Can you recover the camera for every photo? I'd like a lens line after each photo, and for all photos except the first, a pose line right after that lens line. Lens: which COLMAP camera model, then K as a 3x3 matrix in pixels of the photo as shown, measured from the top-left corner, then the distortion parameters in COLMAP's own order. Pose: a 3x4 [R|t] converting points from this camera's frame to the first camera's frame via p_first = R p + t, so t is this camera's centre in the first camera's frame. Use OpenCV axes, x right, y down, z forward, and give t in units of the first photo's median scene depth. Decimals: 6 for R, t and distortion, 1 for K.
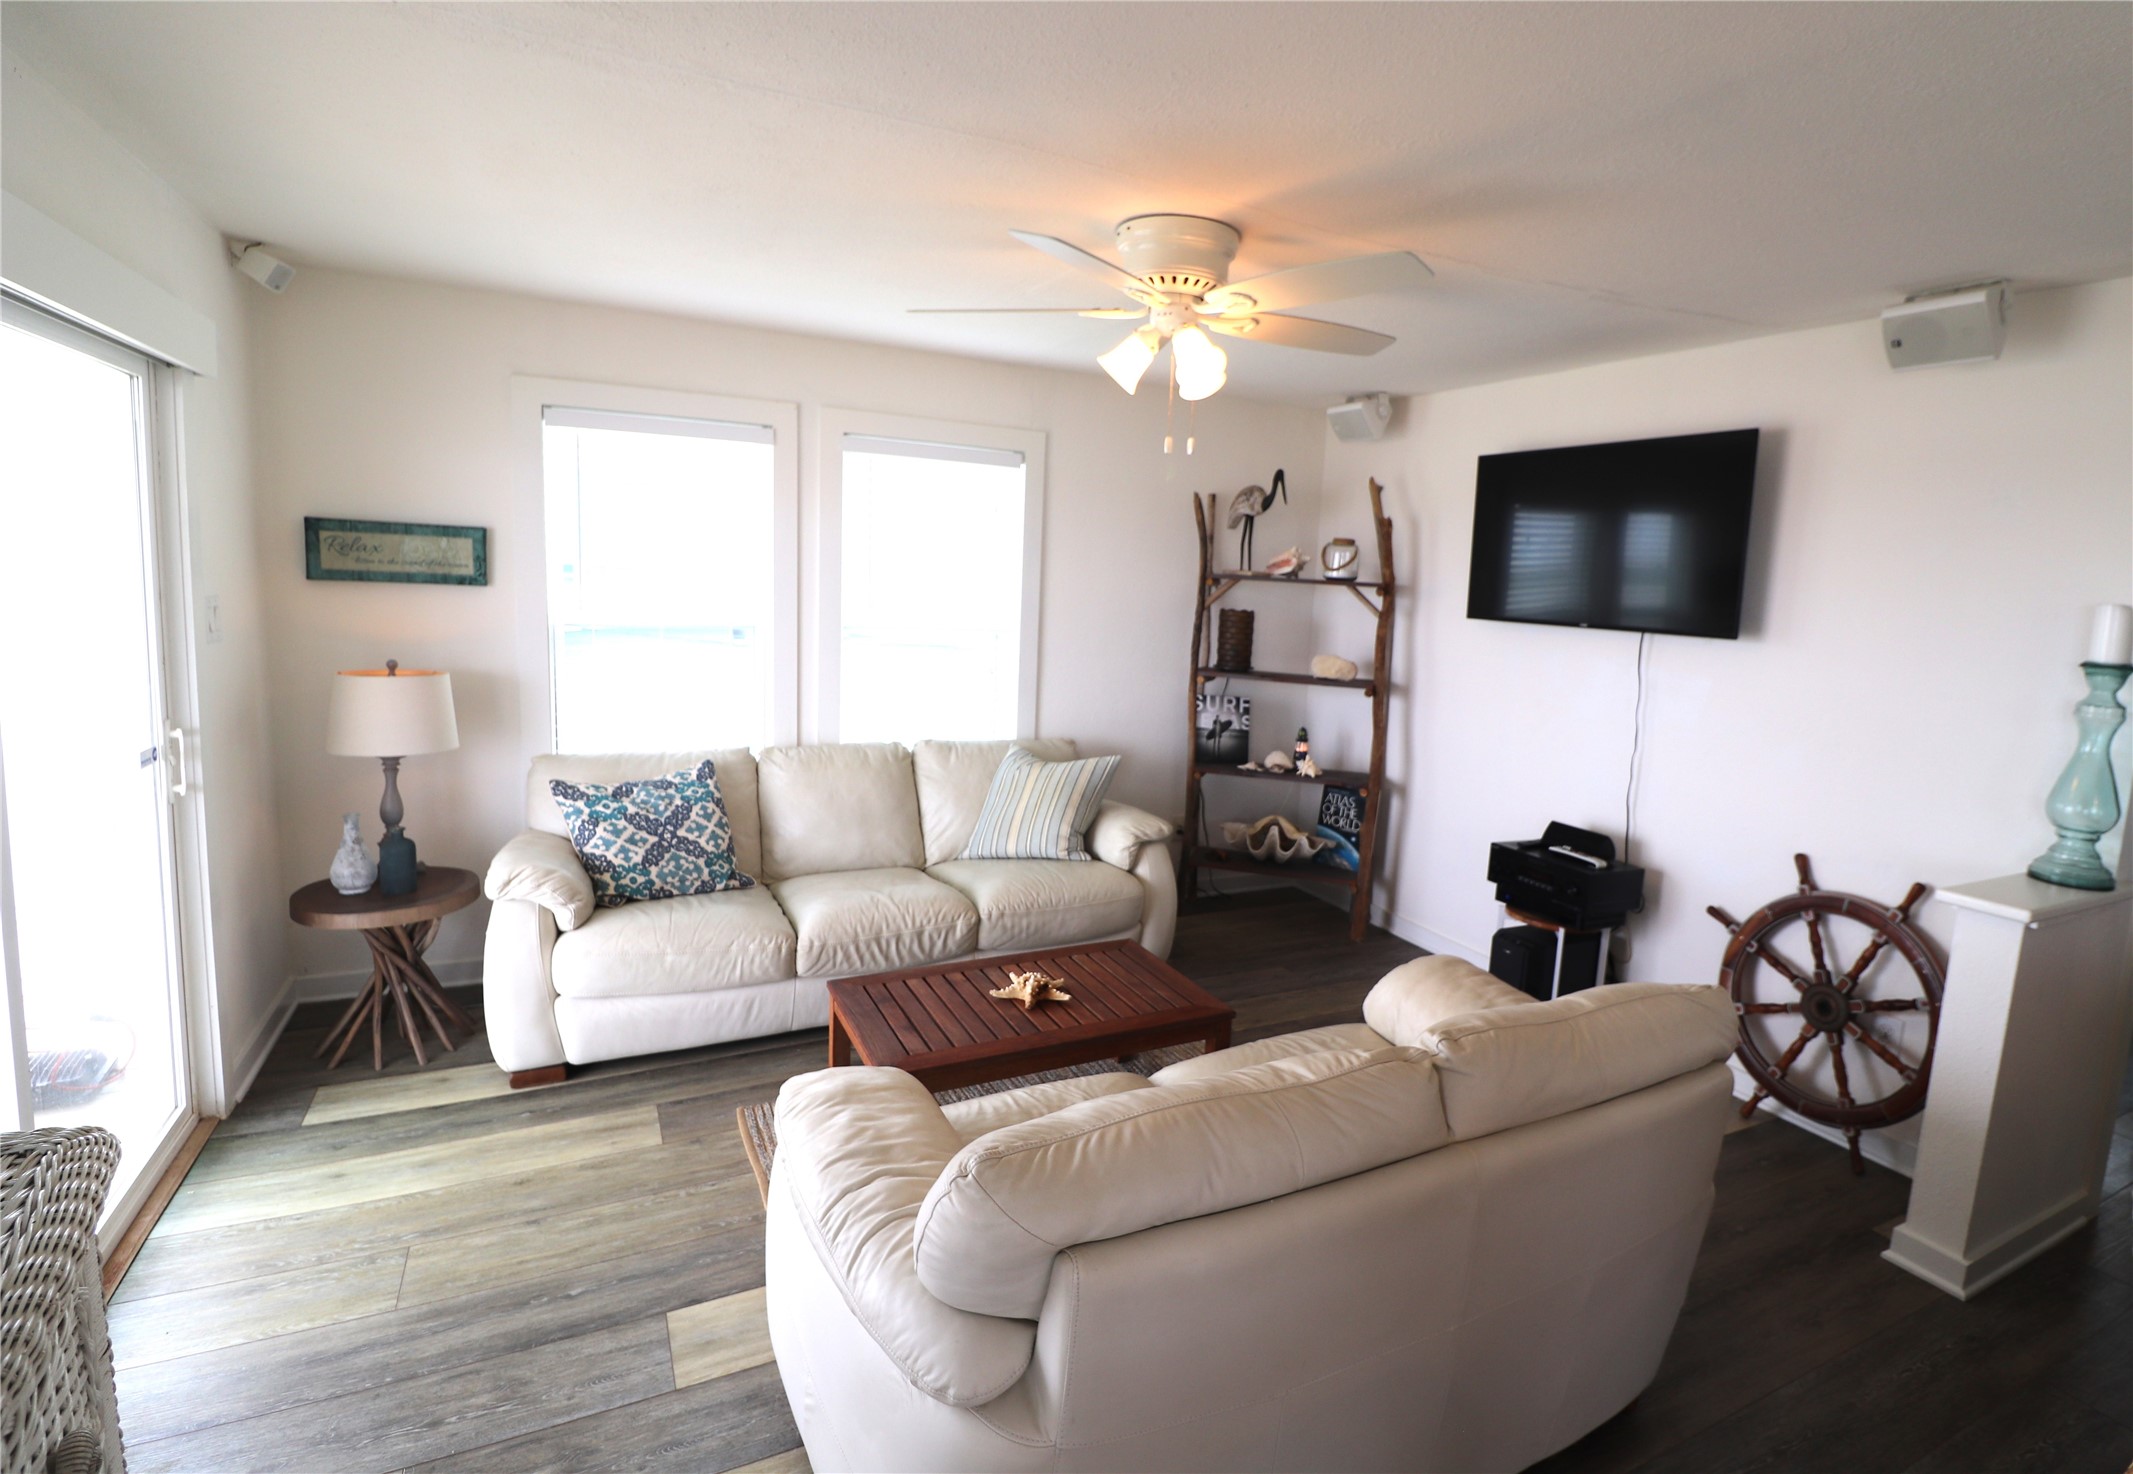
lens RADIAL K [[1036.3, 0, 1129.7], [0, 1036.3, 703.4], [0, 0, 1]] dist [-0.003180, -0.013152]
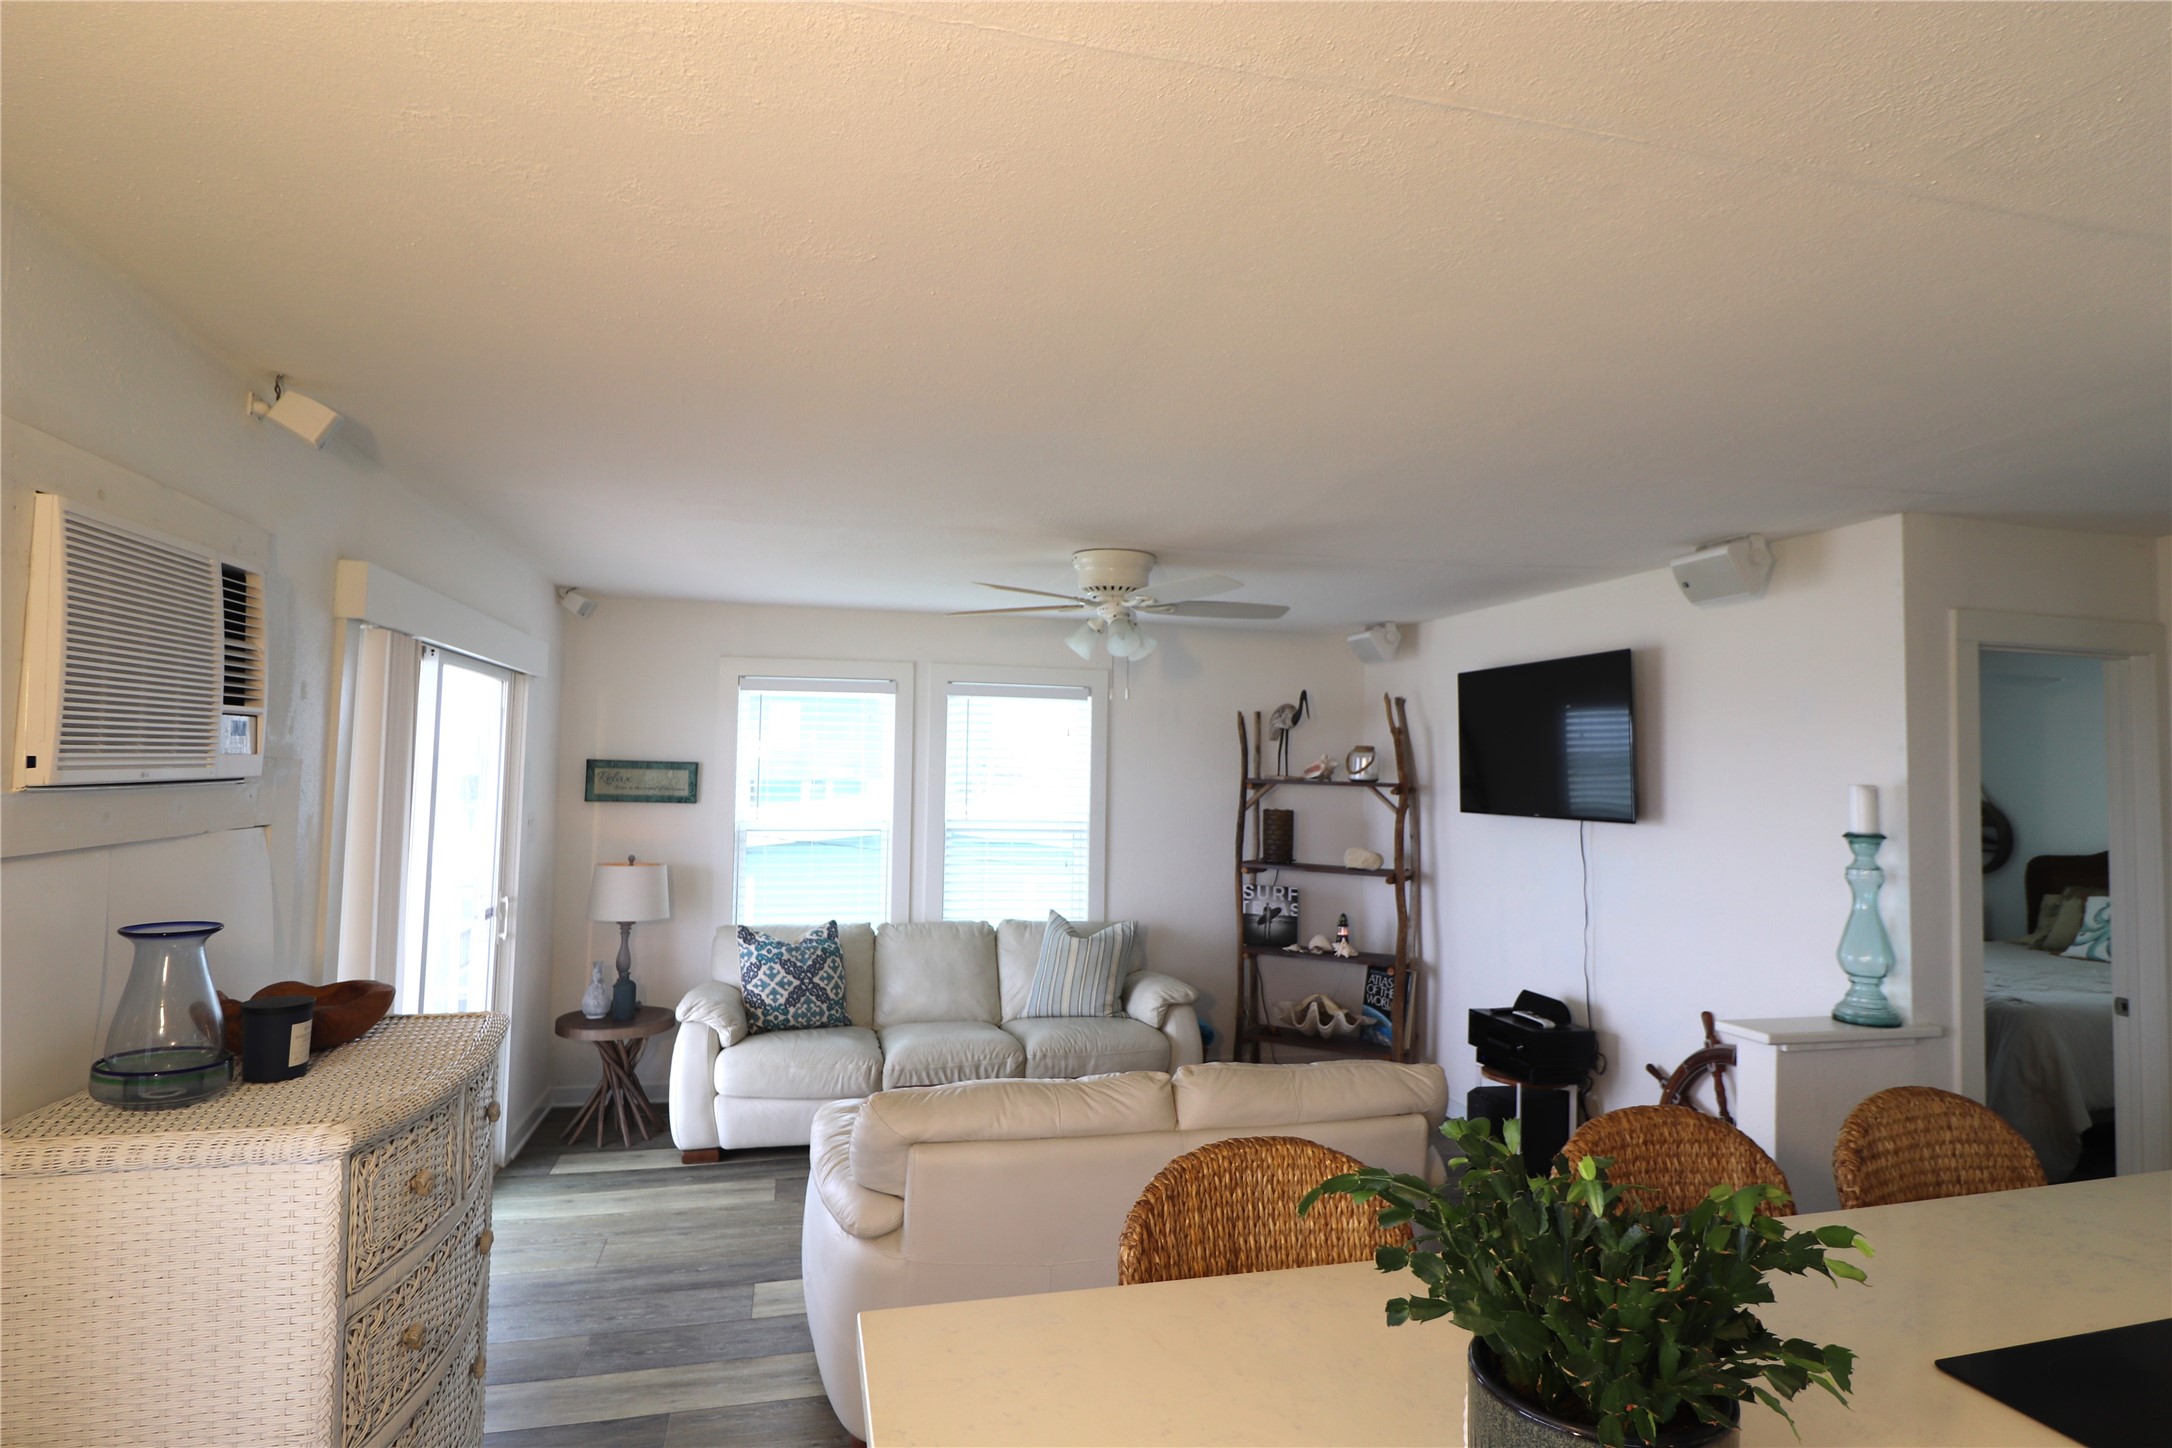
lens RADIAL K [[1111.8, 0, 1087.3], [0, 1111.8, 705.5], [0, 0, 1]] dist [-0.002535, -0.008748]
pose [[0.970736, -0.044349, -0.236017, 0.275593], [-0.001531, 0.981637, -0.190753, 0.046160], [0.240143, 0.185532, 0.952843, -0.362918]]
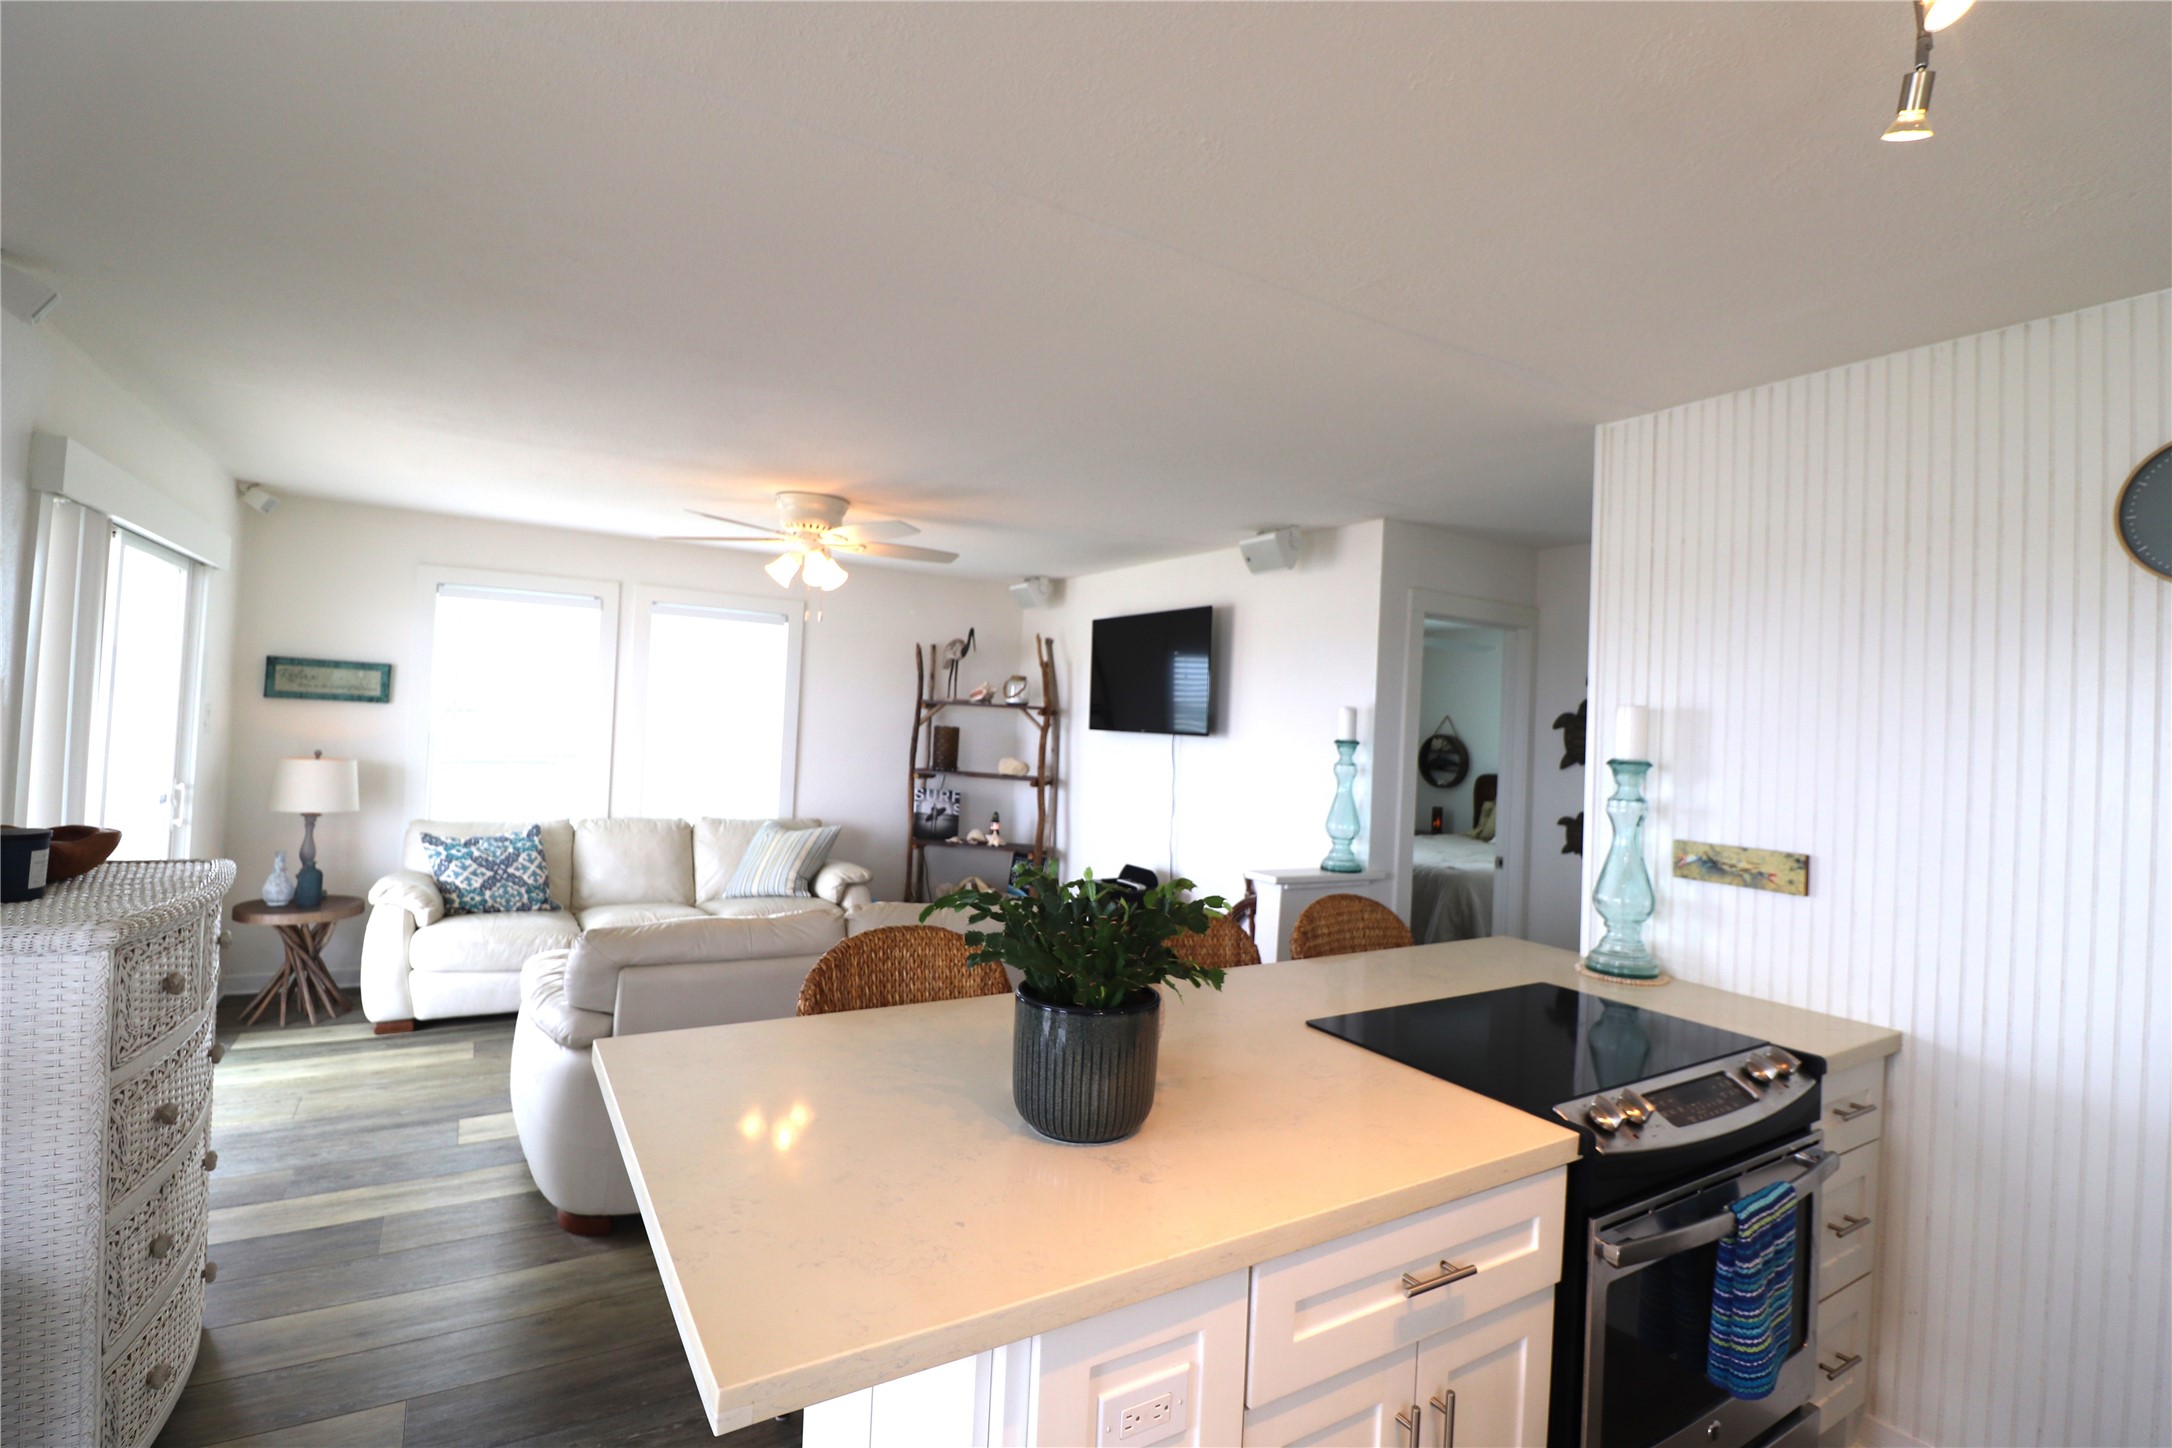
lens RADIAL K [[1000.3, 0, 1090.5], [0, 1000.3, 699.1], [0, 0, 1]] dist [-0.004664, -0.011317]
pose [[0.998154, 0.001167, 0.060716, 0.303064], [0.007630, 0.989482, -0.144456, 0.096851], [-0.060246, 0.144653, 0.987647, -0.482263]]
